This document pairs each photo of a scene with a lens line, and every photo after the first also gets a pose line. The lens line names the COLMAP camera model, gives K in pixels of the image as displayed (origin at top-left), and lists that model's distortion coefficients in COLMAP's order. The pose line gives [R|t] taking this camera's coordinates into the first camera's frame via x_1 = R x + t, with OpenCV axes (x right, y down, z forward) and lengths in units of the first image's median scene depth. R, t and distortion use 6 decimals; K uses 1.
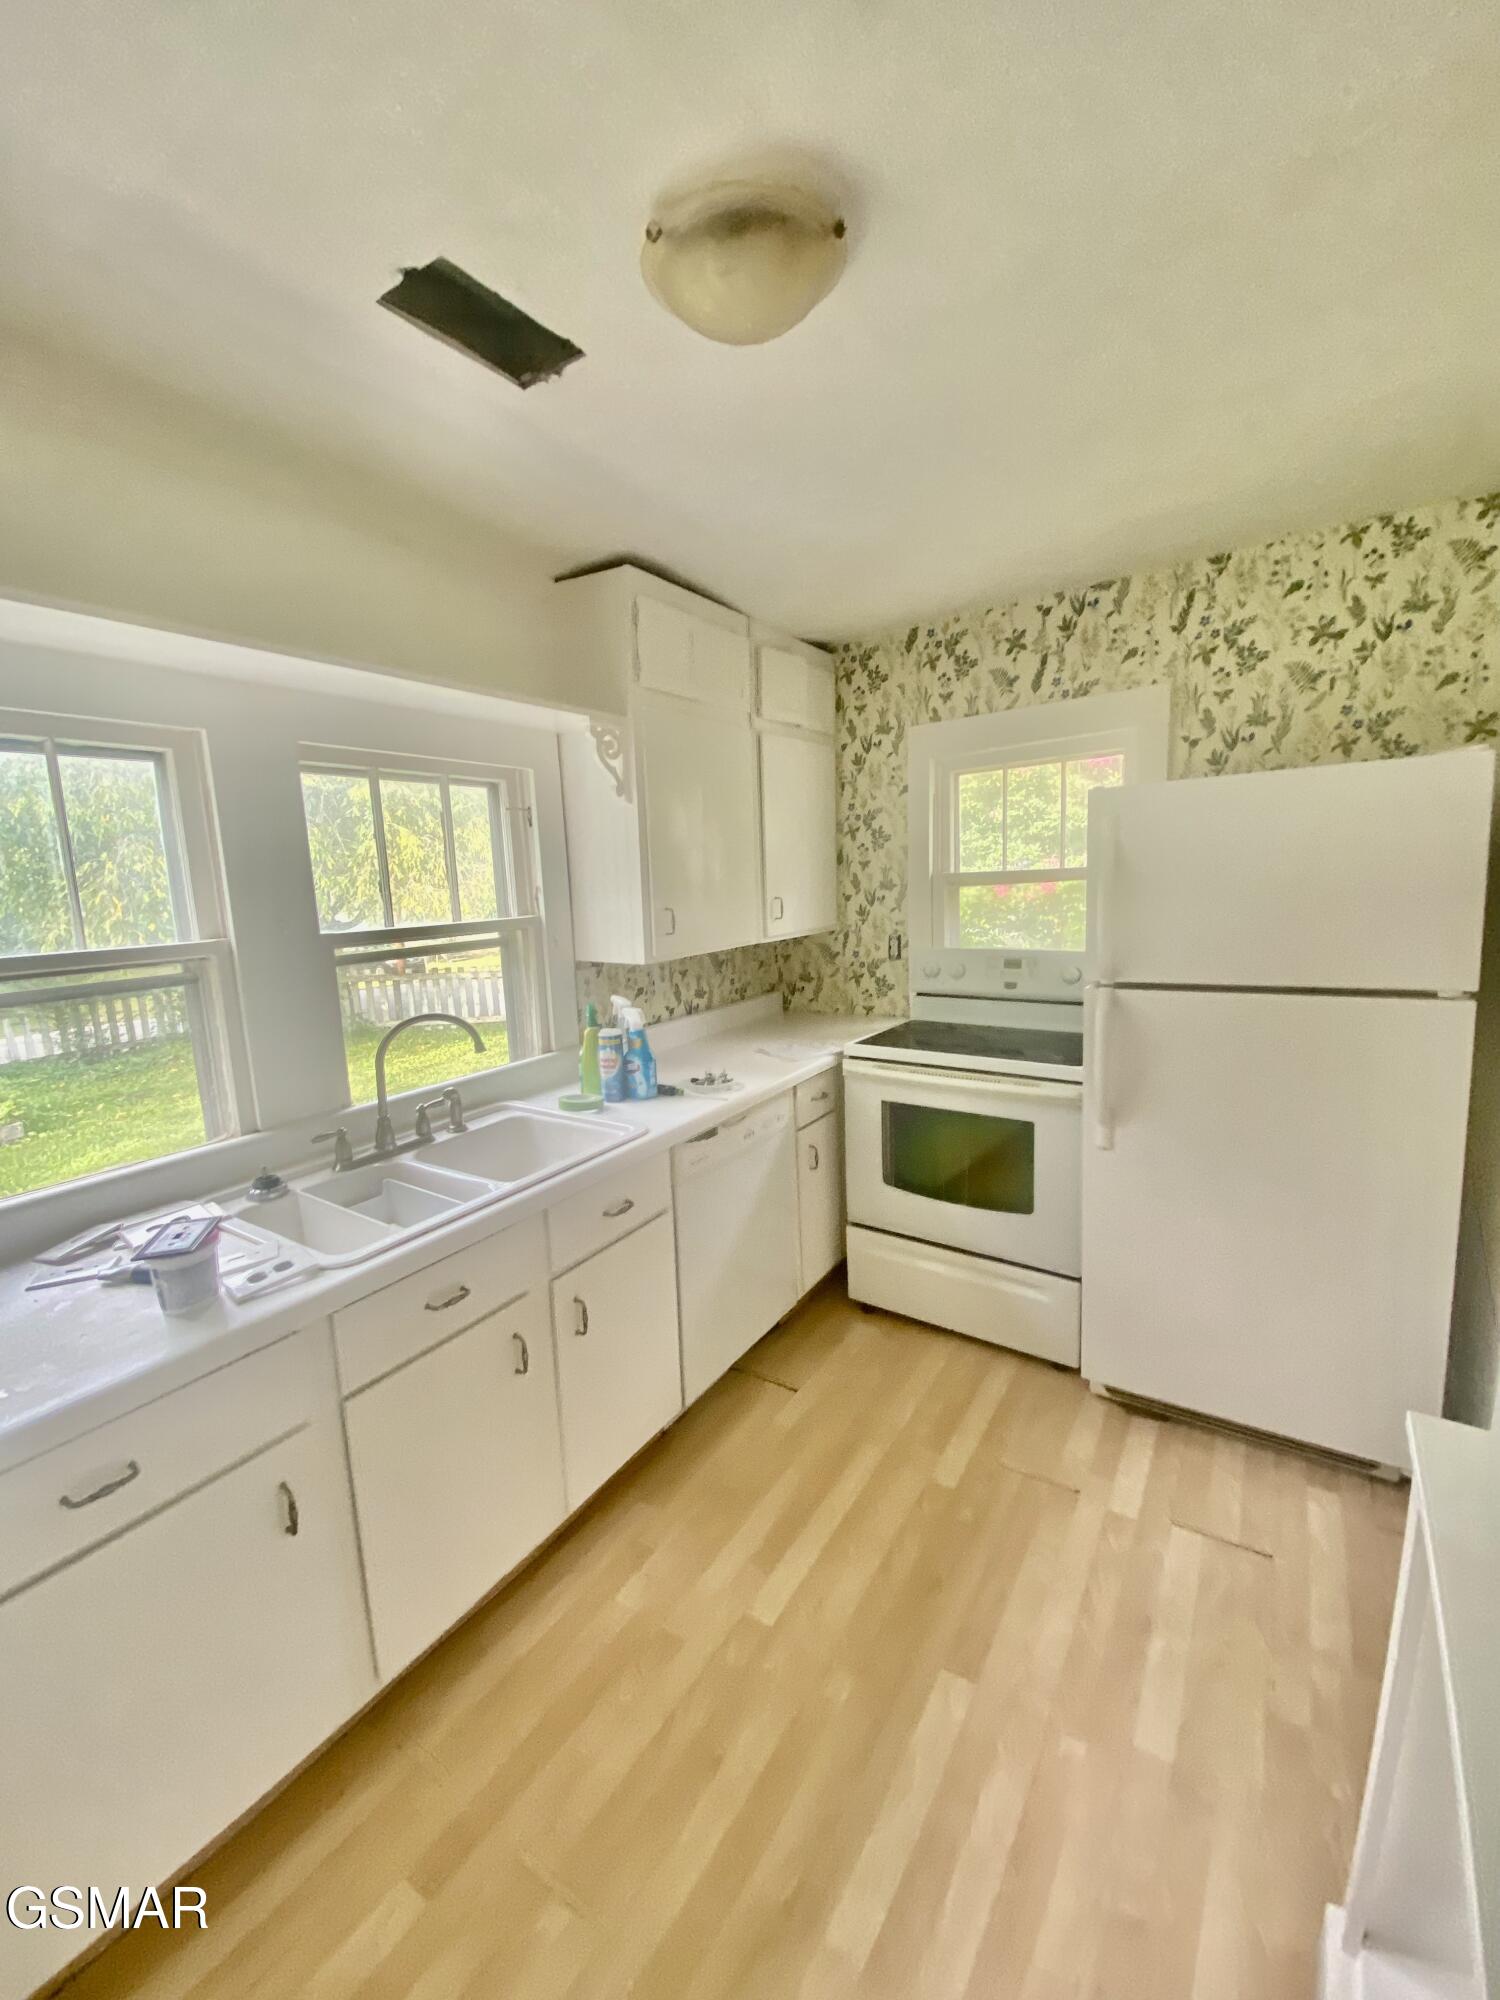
lens RADIAL K [[817.9, 0, 749.7], [0, 817.9, 994.0], [0, 0, 1]] dist [0.026408, -0.024385]
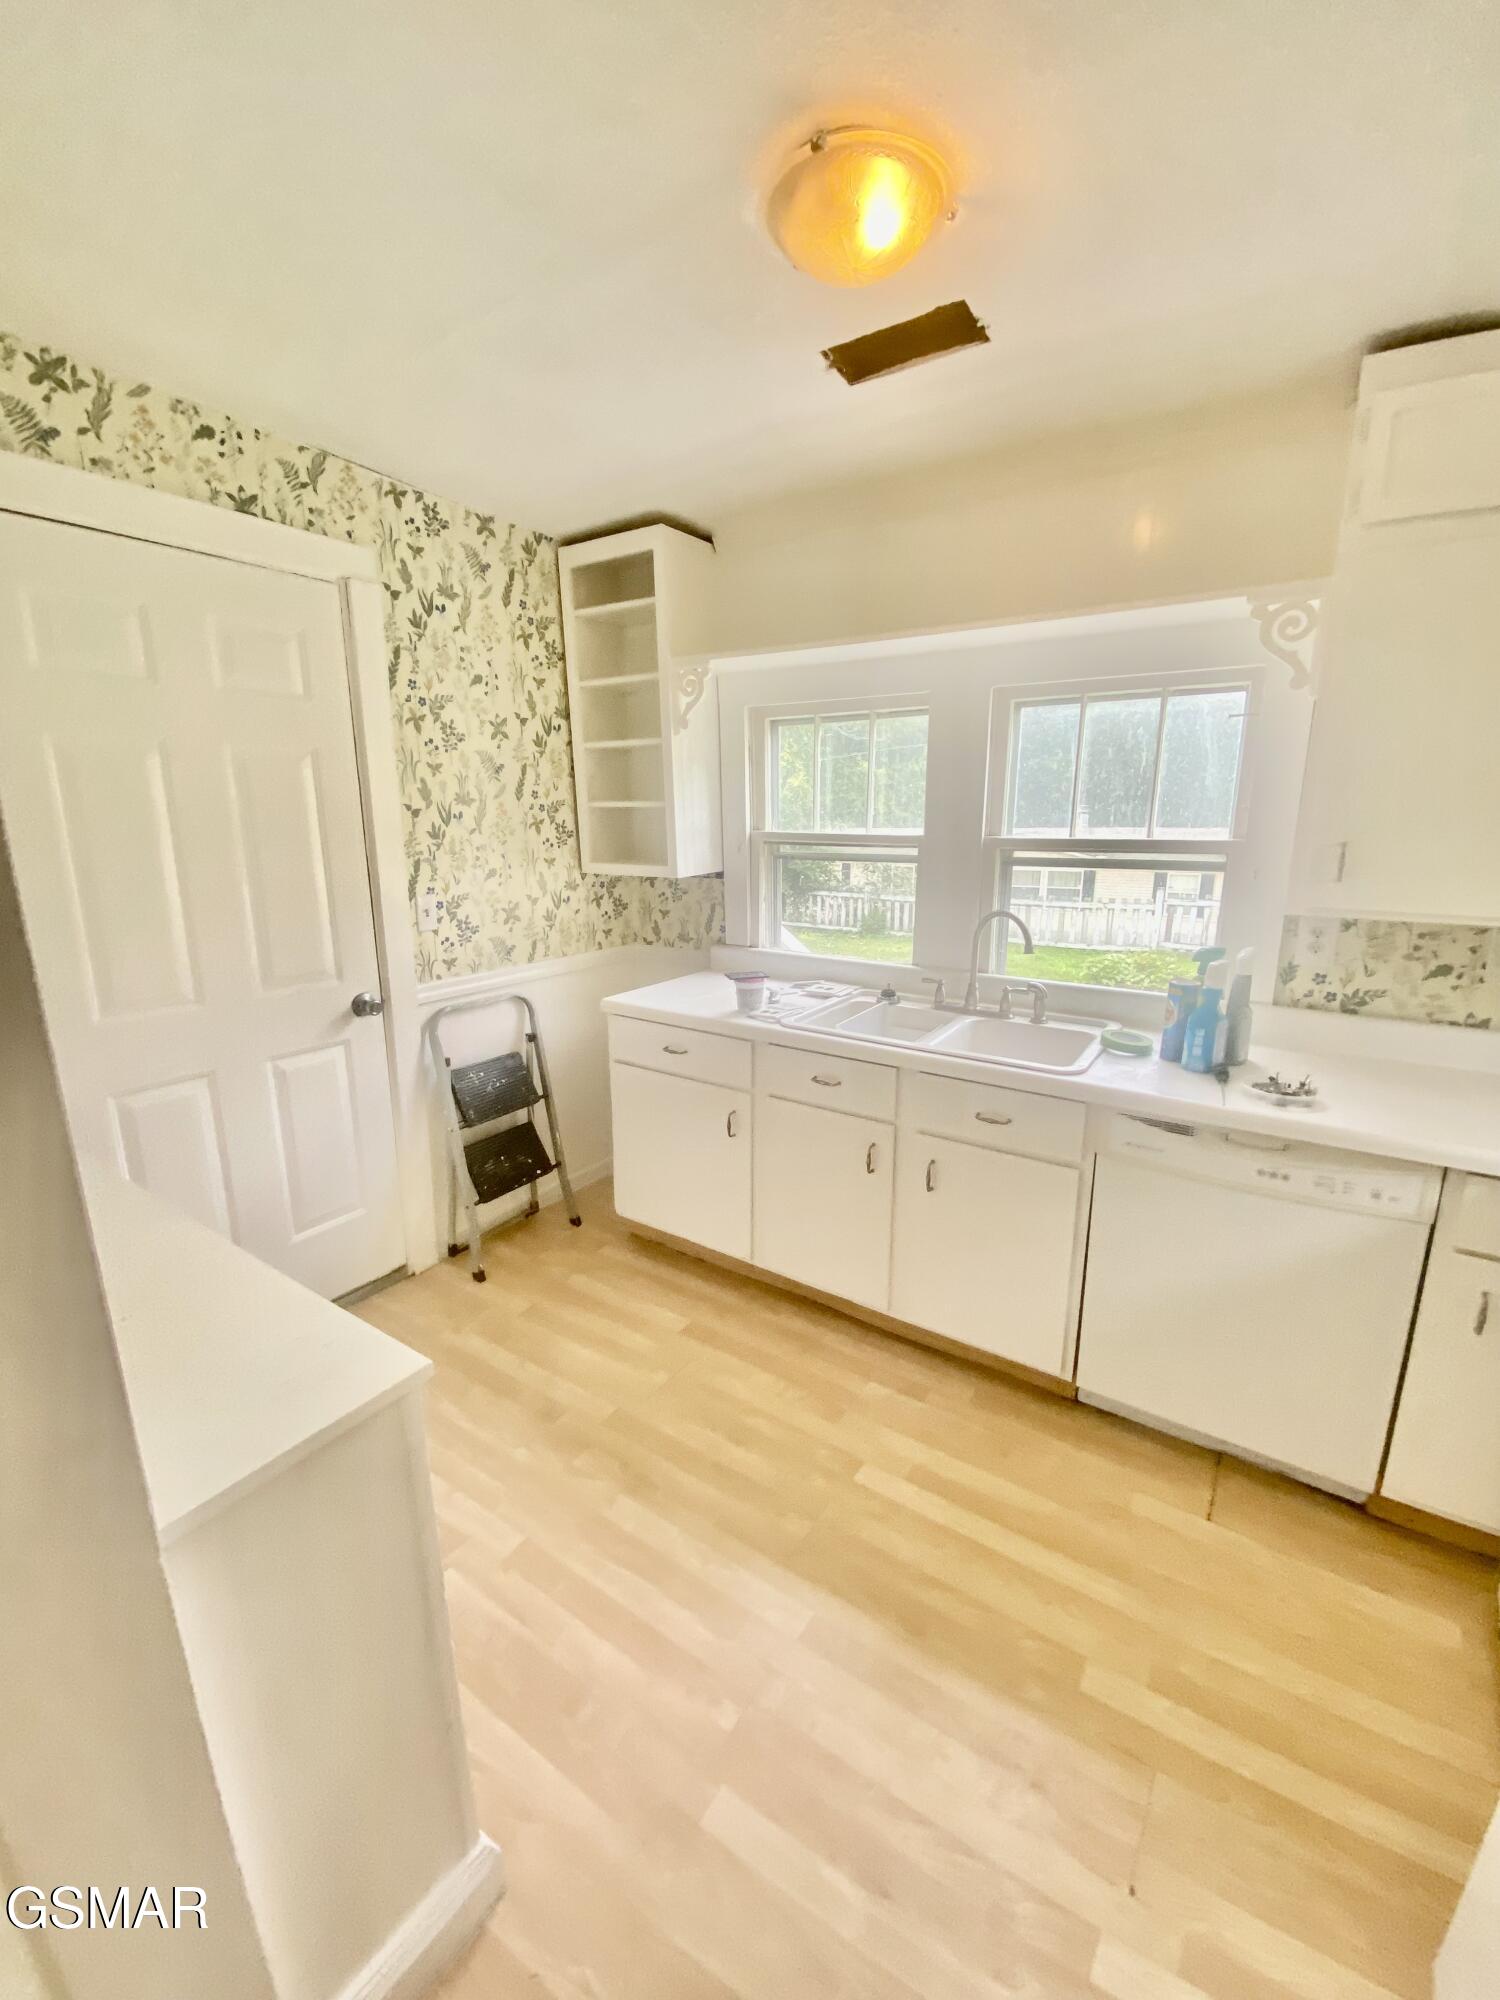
lens RADIAL K [[817.9, 0, 749.7], [0, 817.9, 994.0], [0, 0, 1]] dist [0.026408, -0.024385]
pose [[-0.024452, 0.259029, -0.965560, 0.749525], [-0.146079, 0.954556, 0.259777, -0.108923], [0.988971, 0.147400, 0.014498, 0.593842]]
